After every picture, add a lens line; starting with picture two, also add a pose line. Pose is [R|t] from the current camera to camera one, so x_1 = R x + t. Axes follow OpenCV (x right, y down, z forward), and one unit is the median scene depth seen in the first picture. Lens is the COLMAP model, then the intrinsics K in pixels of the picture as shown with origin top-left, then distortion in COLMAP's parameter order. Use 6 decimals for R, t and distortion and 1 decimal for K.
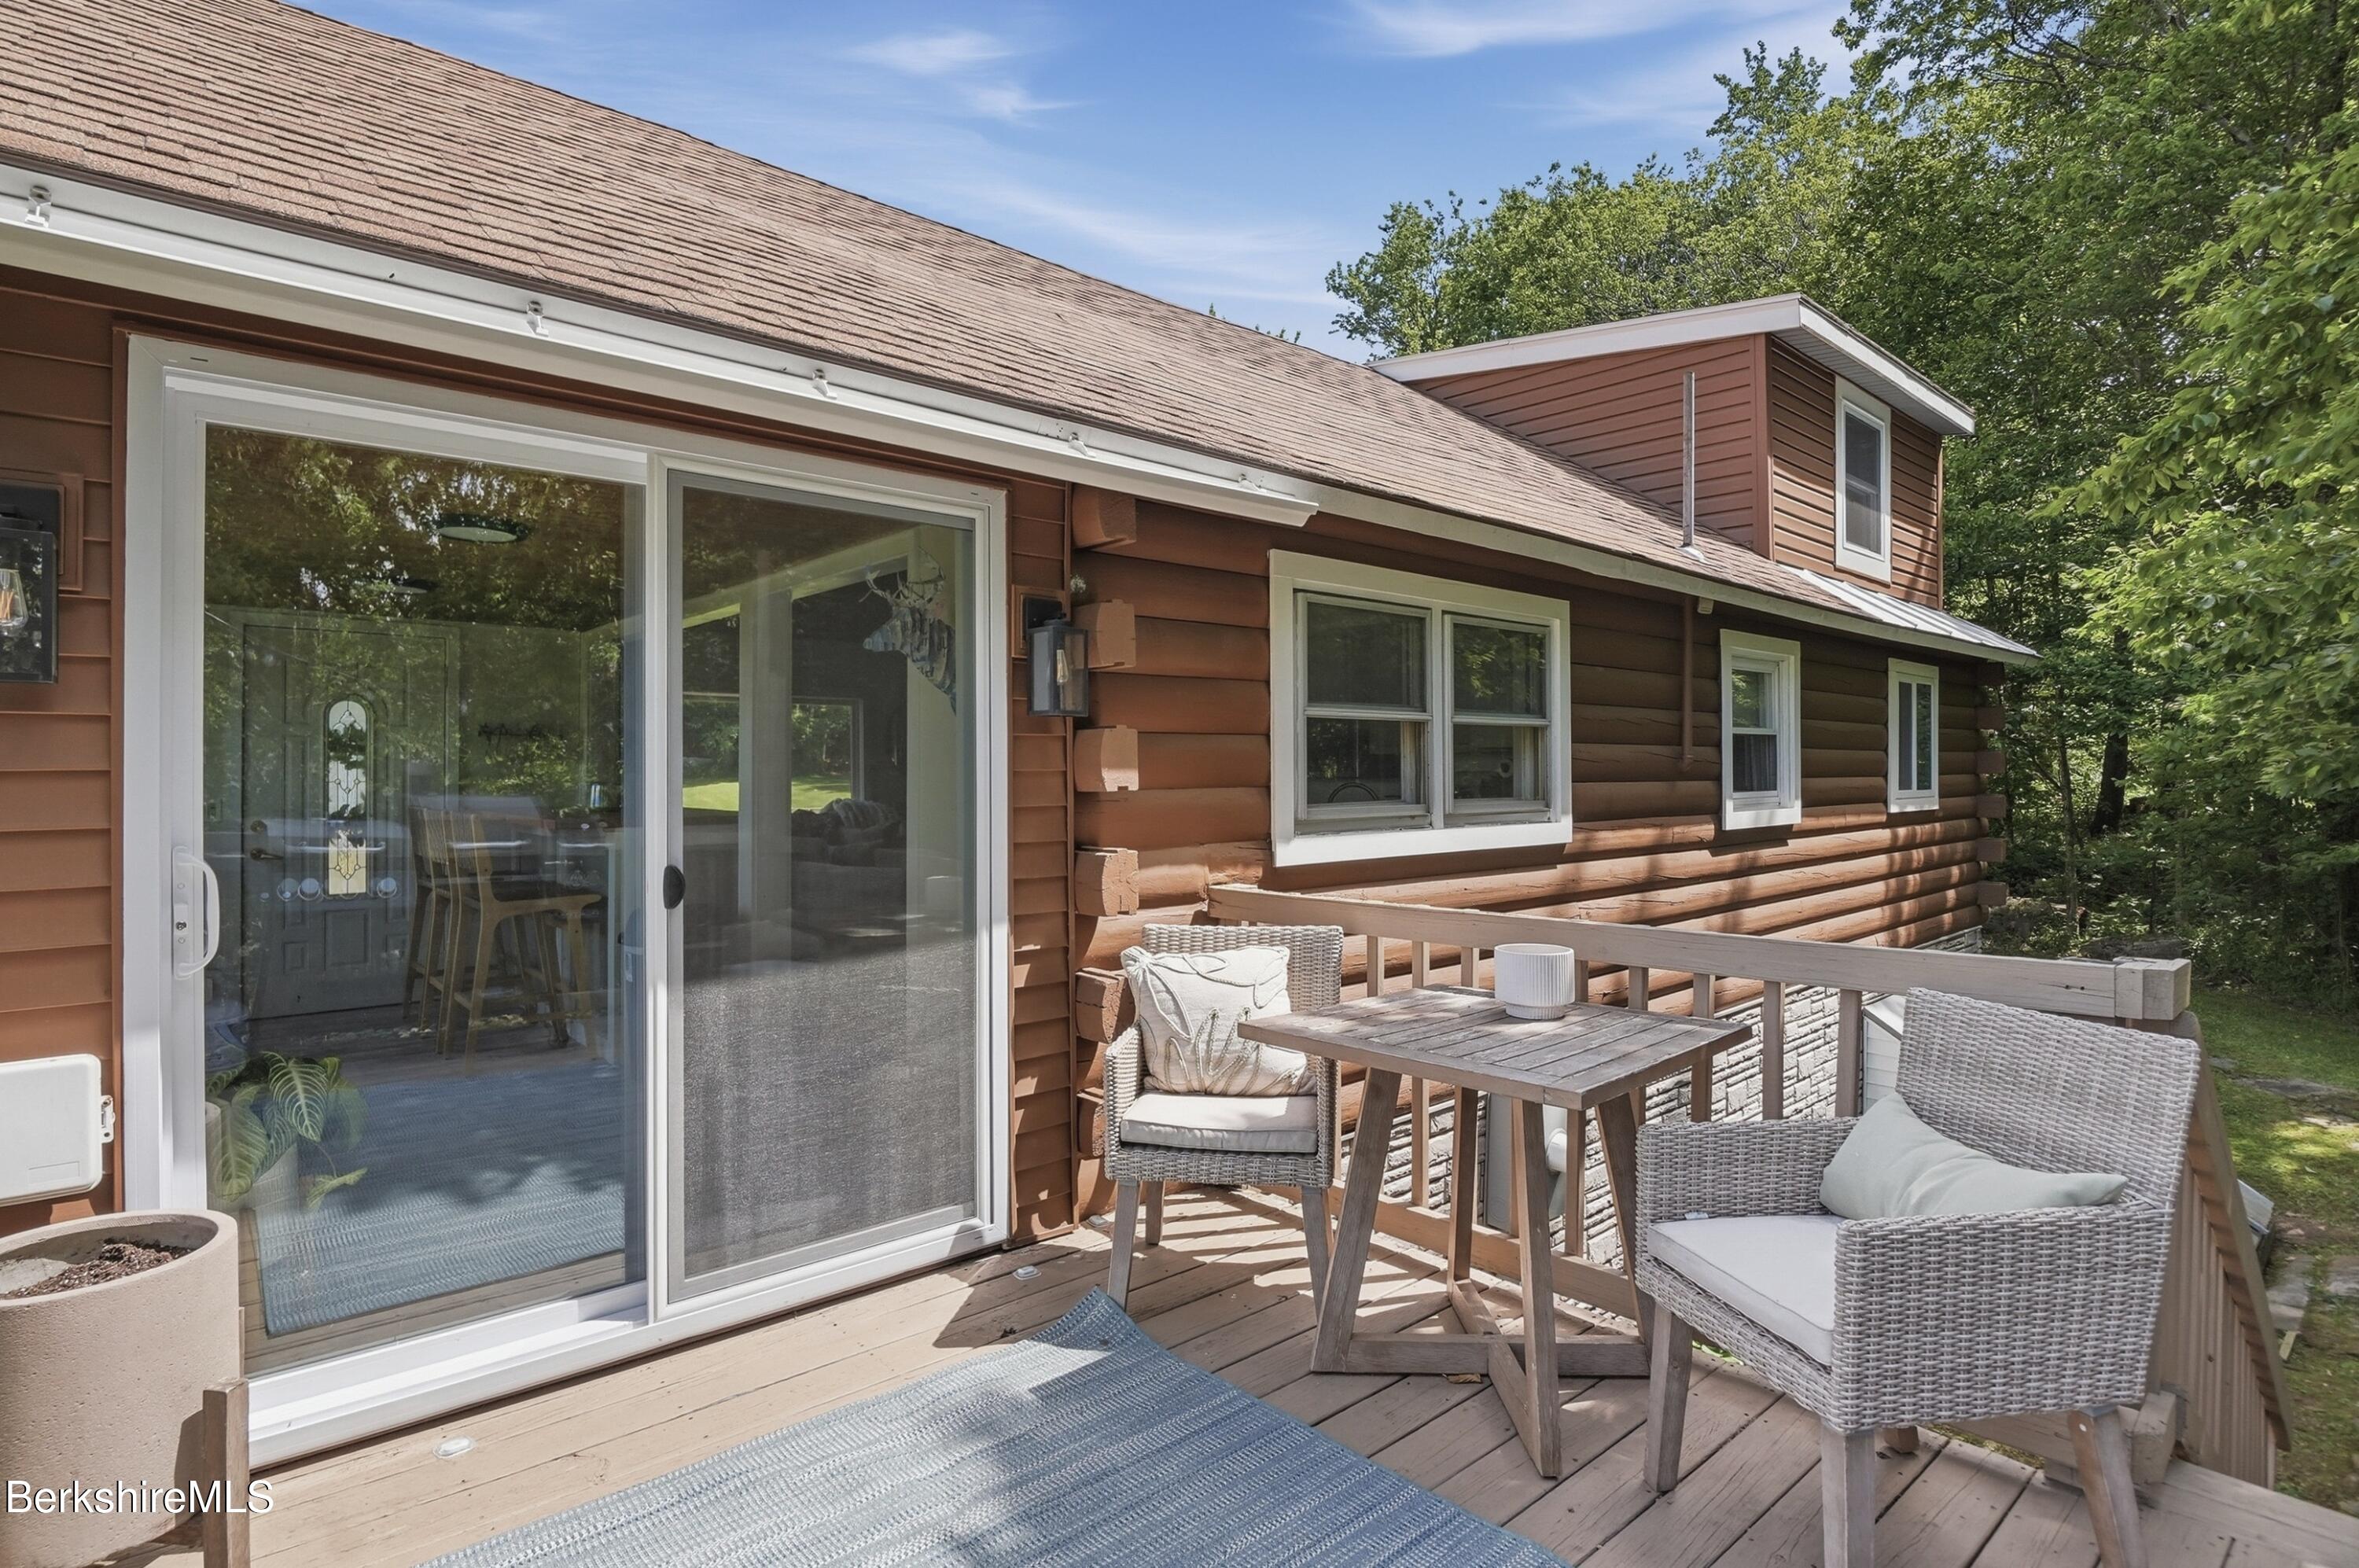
lens RADIAL K [[1176.6, 0, 1177.1], [0, 1176.6, 758.1], [0, 0, 1]] dist [-0.016705, -0.001164]
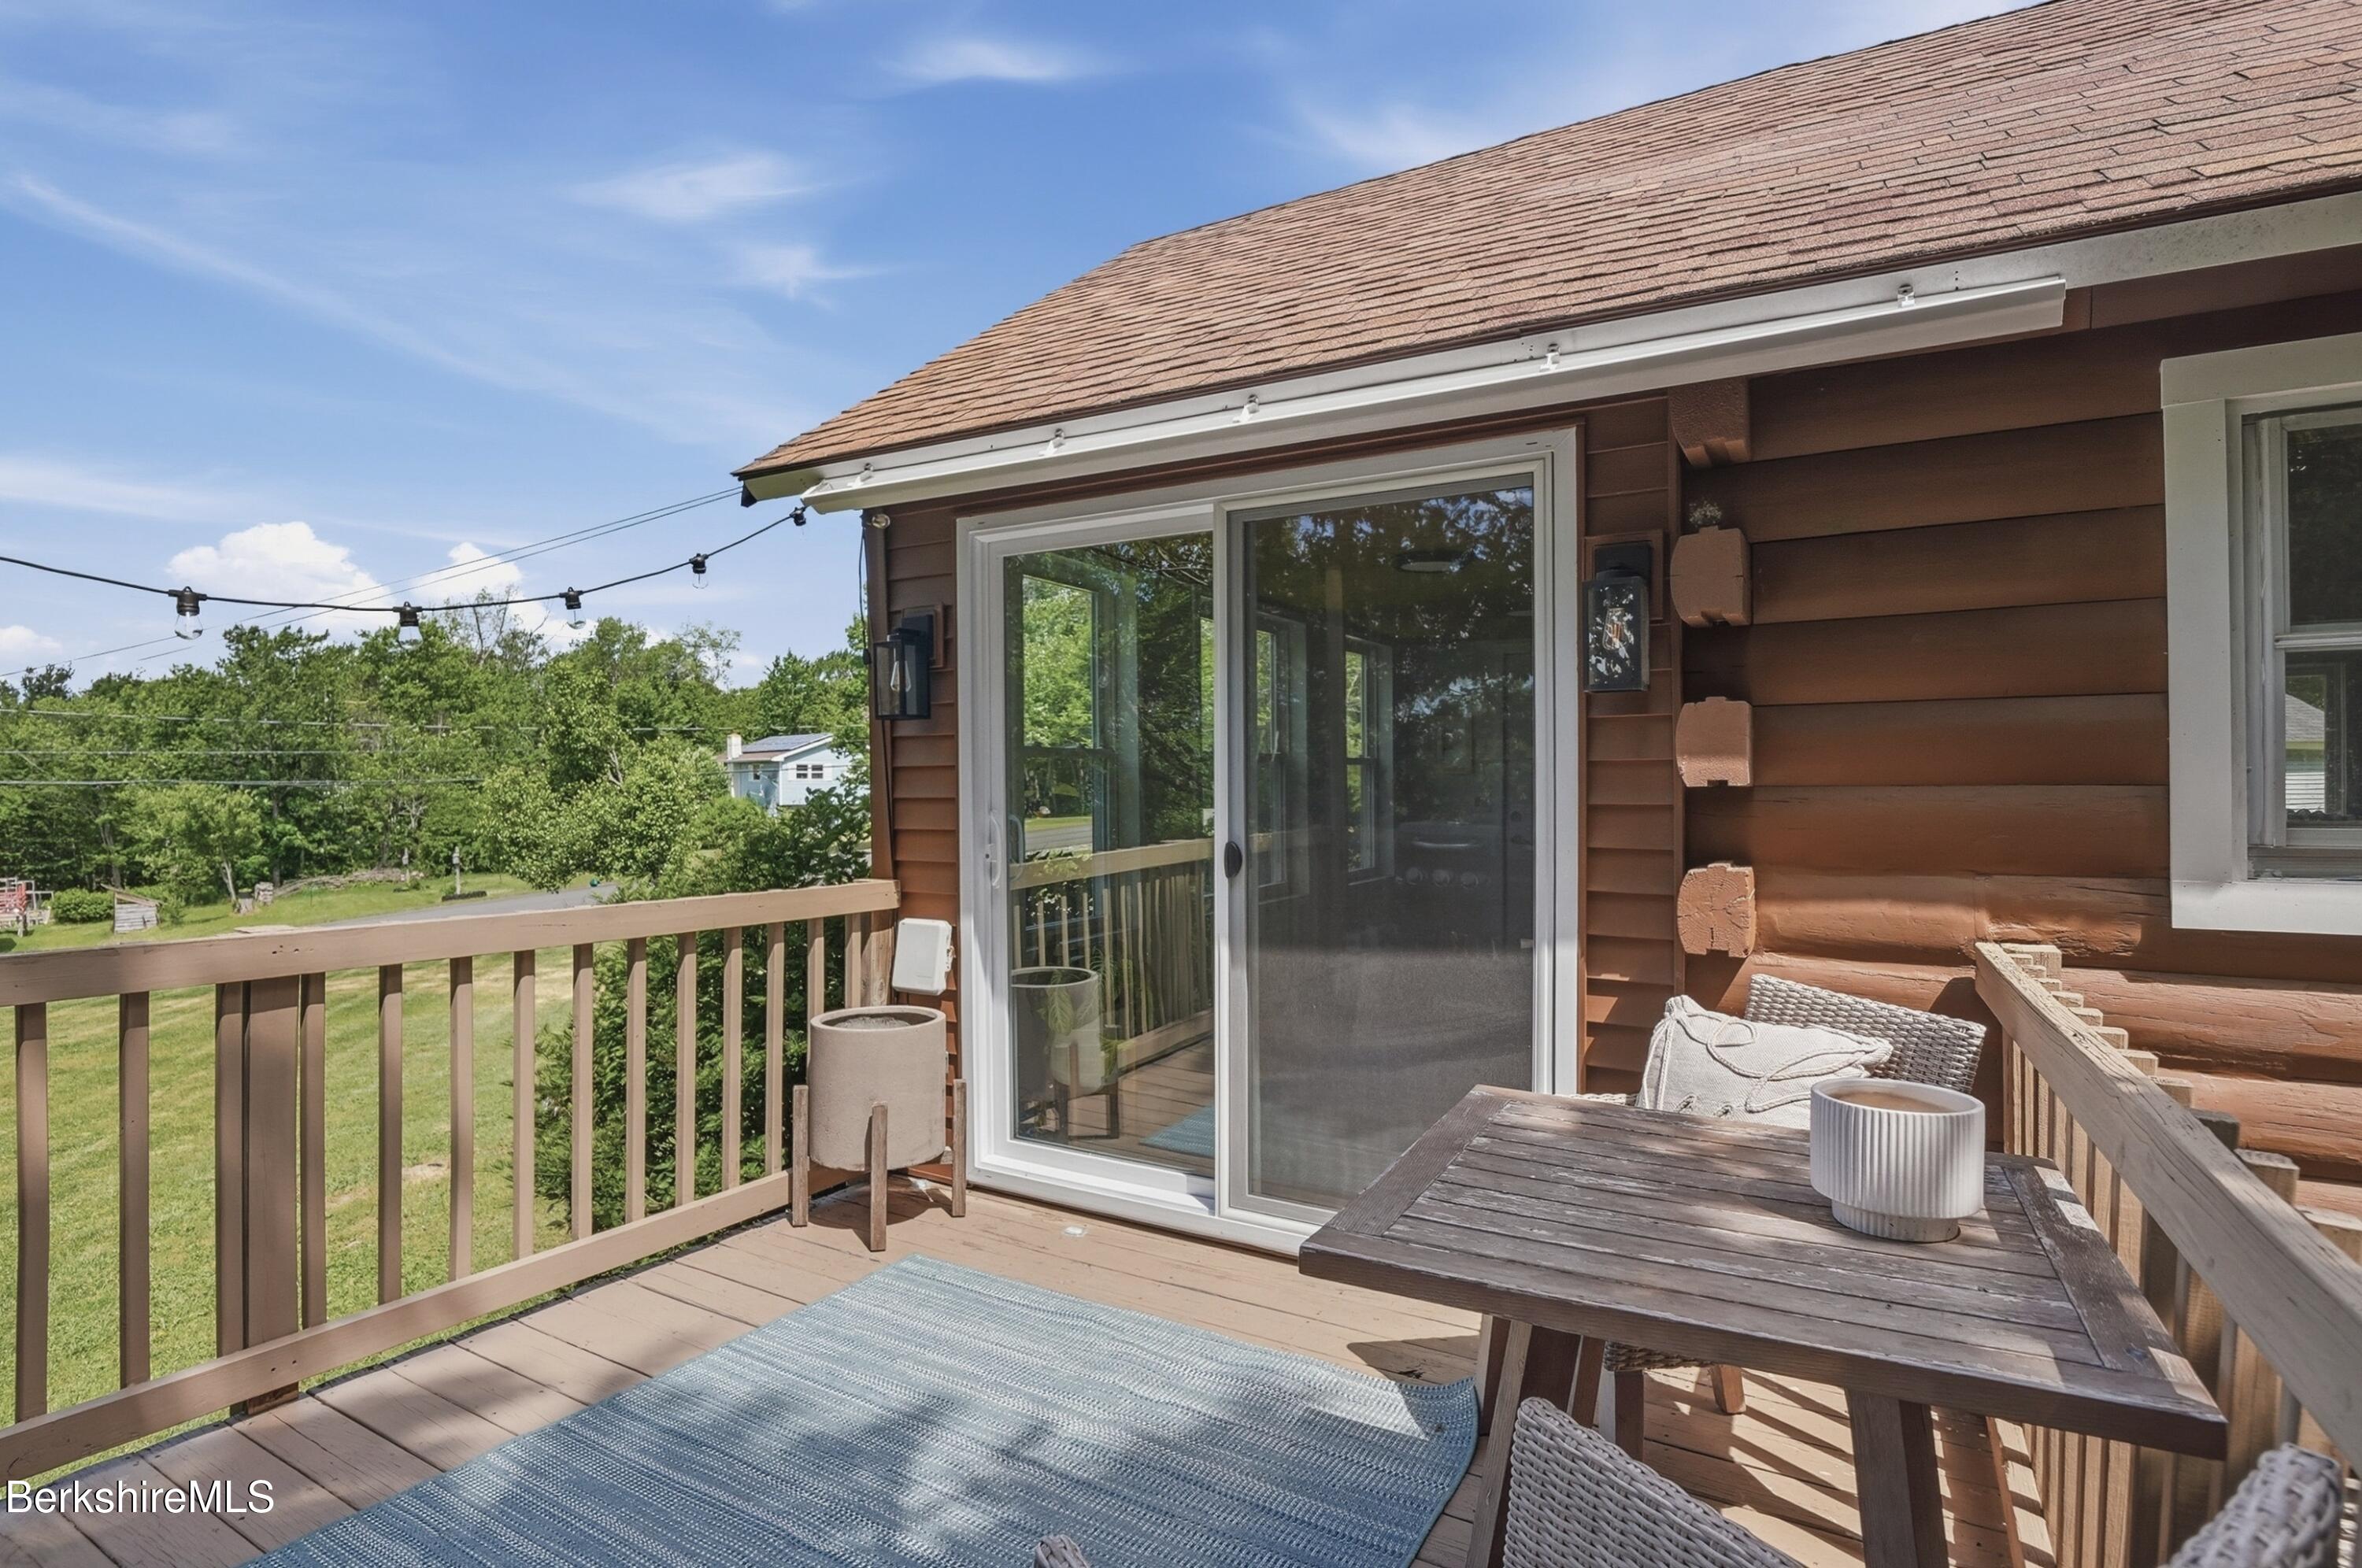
lens RADIAL K [[1220.4, 0, 1144.1], [0, 1220.4, 768.4], [0, 0, 1]] dist [-0.025826, -0.000467]
pose [[0.296111, -0.001869, -0.955152, 0.595724], [0.013691, 0.999904, 0.002288, 0.009823], [0.955055, -0.013755, 0.296109, 0.447527]]
